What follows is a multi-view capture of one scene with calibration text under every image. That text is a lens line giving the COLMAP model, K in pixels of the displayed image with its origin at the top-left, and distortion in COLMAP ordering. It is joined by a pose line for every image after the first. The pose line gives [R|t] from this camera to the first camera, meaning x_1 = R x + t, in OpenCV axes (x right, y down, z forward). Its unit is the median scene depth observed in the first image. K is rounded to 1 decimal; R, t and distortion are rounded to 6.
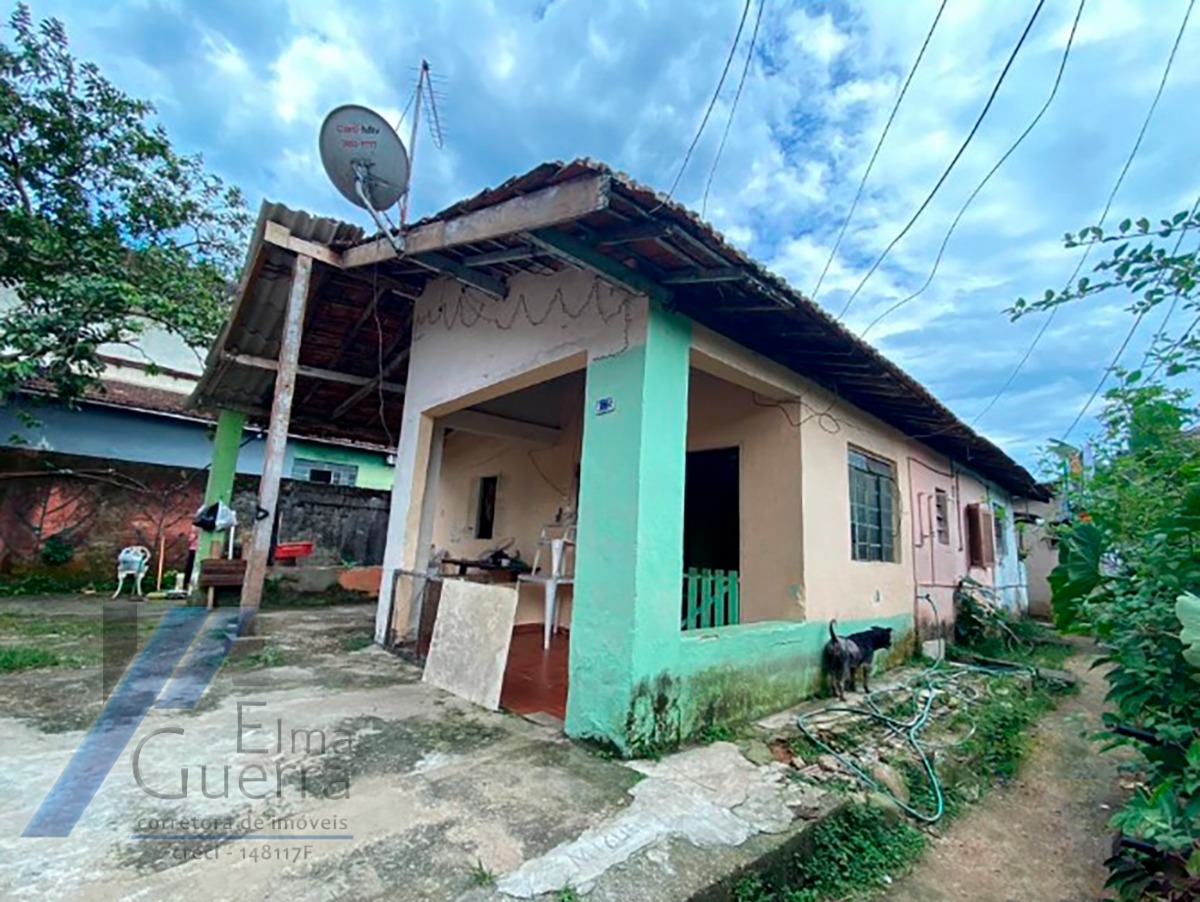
lens RADIAL K [[525.0, 0, 600.0], [0, 525.0, 451.0], [0, 0, 1]] dist [0.000328, -0.011859]
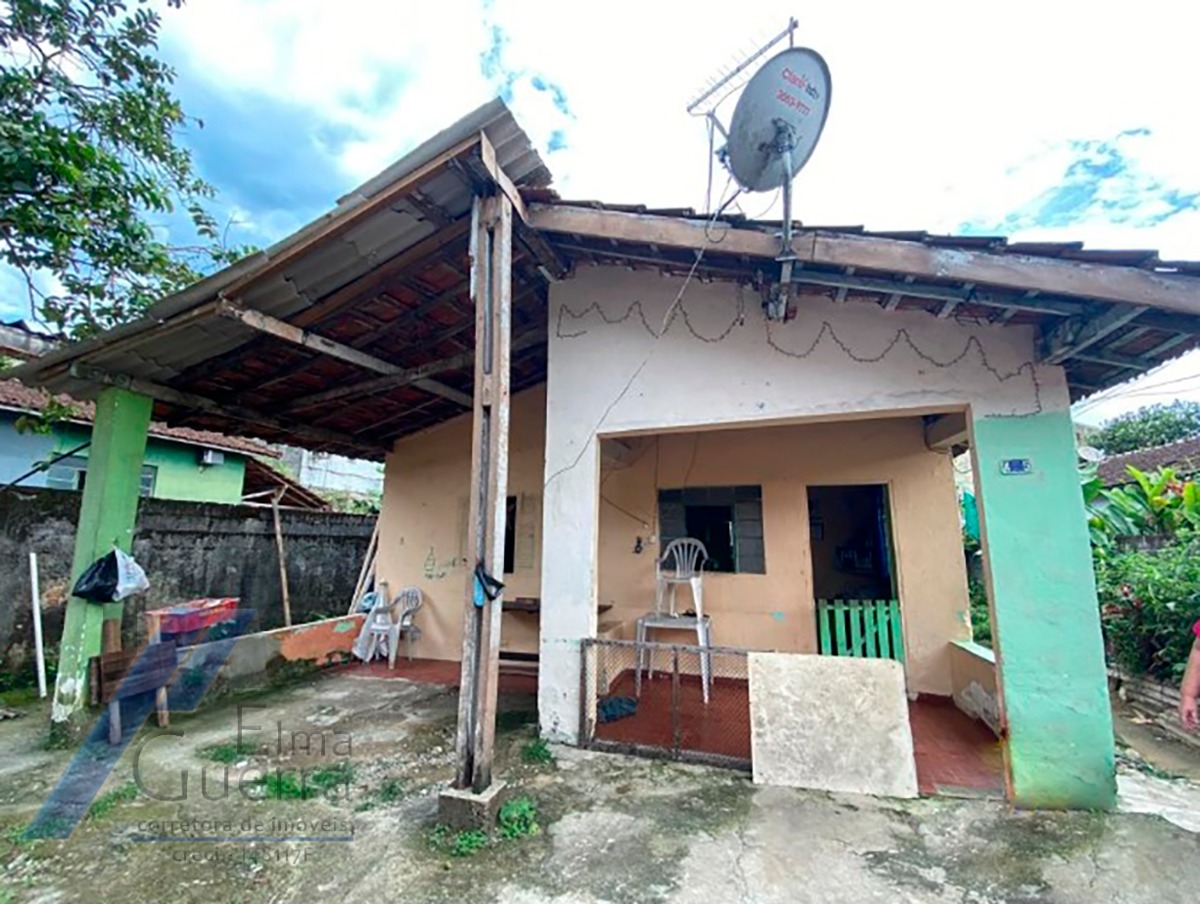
lens RADIAL K [[525.0, 0, 600.0], [0, 525.0, 452.0], [0, 0, 1]] dist [0.000328, -0.011859]
pose [[0.868838, 0.036155, 0.493774, -0.804647], [-0.046236, 0.998897, 0.008215, -0.058073], [-0.492932, -0.029968, 0.869551, 0.357744]]
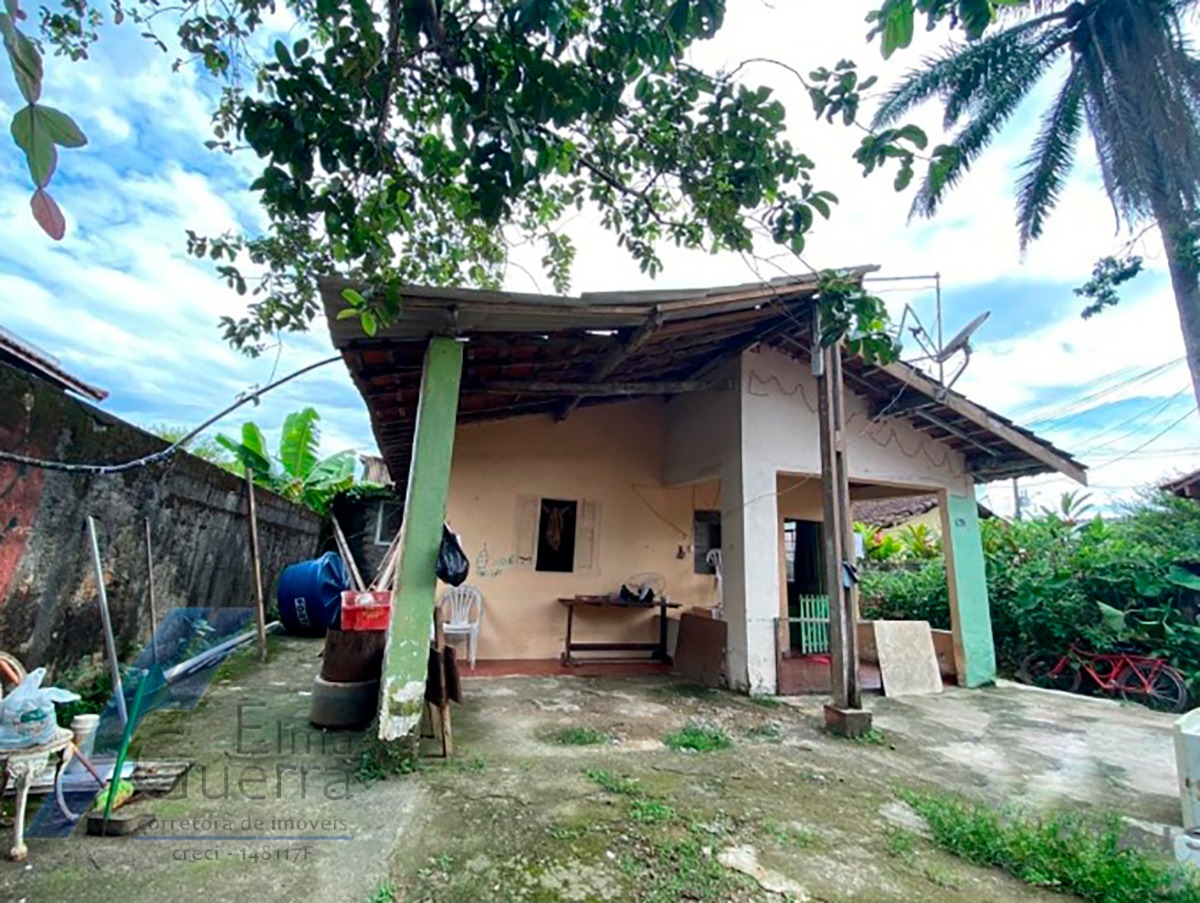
lens RADIAL K [[525.0, 0, 600.0], [0, 525.0, 451.5], [0, 0, 1]] dist [0.000328, -0.011859]
pose [[0.396488, 0.166352, 0.902842, -1.655563], [-0.188286, 0.977275, -0.097379, 0.071361], [-0.898524, -0.131383, 0.418800, 0.989137]]
